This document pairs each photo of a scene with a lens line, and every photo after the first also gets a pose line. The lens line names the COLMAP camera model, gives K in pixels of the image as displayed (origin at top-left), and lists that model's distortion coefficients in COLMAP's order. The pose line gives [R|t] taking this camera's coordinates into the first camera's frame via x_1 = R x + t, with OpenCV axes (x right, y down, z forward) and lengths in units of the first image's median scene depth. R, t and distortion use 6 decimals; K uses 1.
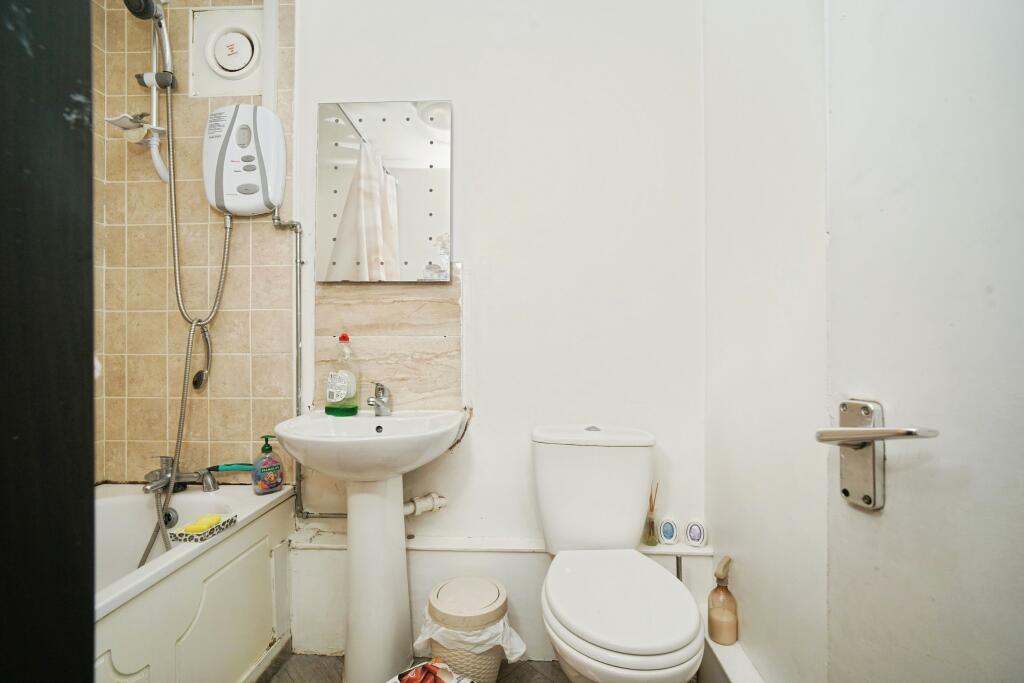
lens RADIAL K [[481.9, 0, 511.3], [0, 481.9, 322.8], [0, 0, 1]] dist [-0.008675, 0.004050]
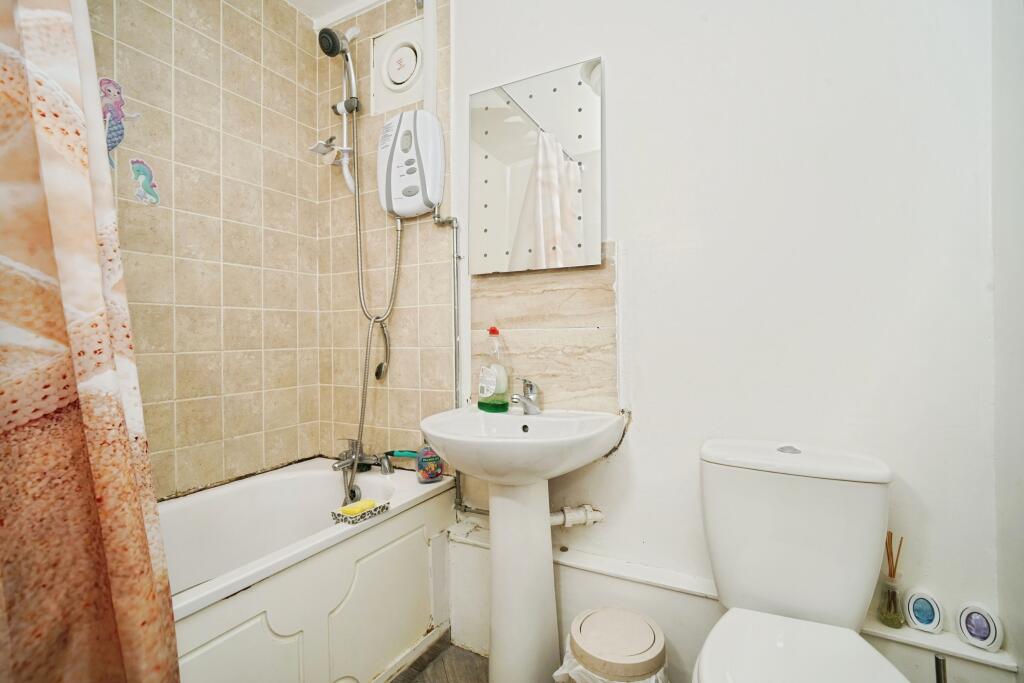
lens RADIAL K [[481.9, 0, 511.3], [0, 481.9, 322.8], [0, 0, 1]] dist [-0.008675, 0.004050]
pose [[0.897942, -0.022448, -0.439540, 0.107060], [0.029598, 0.999518, 0.009419, 0.006242], [0.439117, -0.021467, 0.898174, 0.145210]]
